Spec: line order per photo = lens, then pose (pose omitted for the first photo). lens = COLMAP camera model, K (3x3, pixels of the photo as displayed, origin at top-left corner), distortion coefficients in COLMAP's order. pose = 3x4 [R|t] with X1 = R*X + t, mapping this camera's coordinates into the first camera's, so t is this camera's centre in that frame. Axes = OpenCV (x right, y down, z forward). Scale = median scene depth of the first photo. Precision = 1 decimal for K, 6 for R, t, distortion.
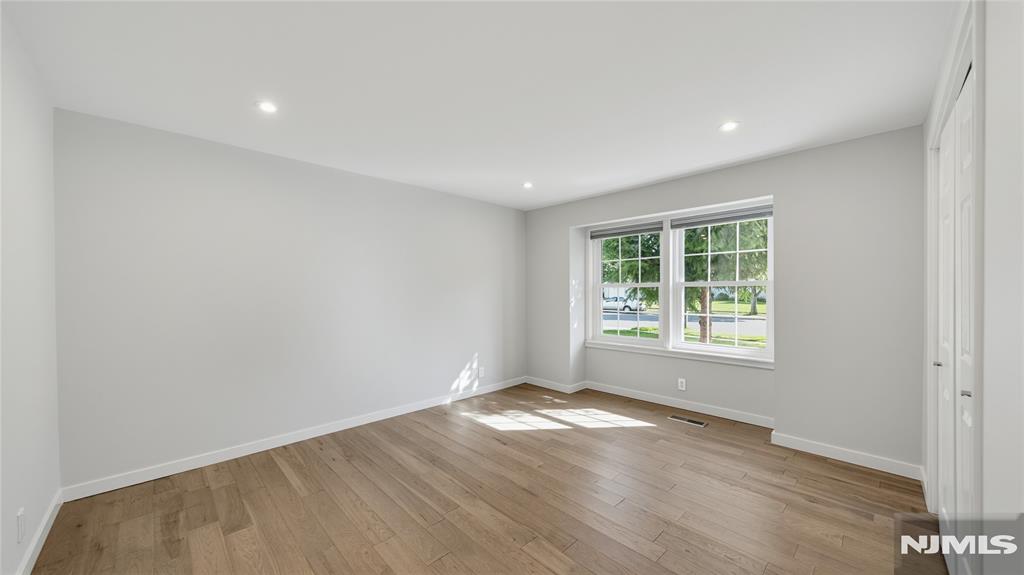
lens RADIAL K [[367.1, 0, 531.2], [0, 367.1, 289.7], [0, 0, 1]] dist [0.000242, -0.000042]
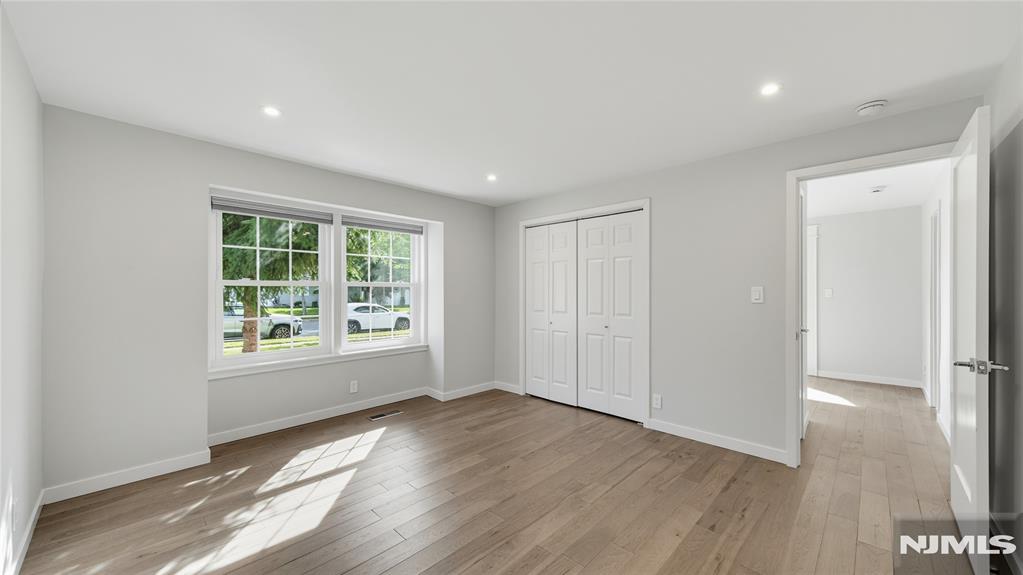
lens RADIAL K [[369.9, 0, 511.5], [0, 369.9, 287.5], [0, 0, 1]] dist [-0.000065, 0.000007]
pose [[-0.009821, 0.012890, 0.999869, -0.591182], [-0.005608, 0.999900, -0.012945, 0.004361], [-0.999936, -0.005734, -0.009748, 0.602246]]
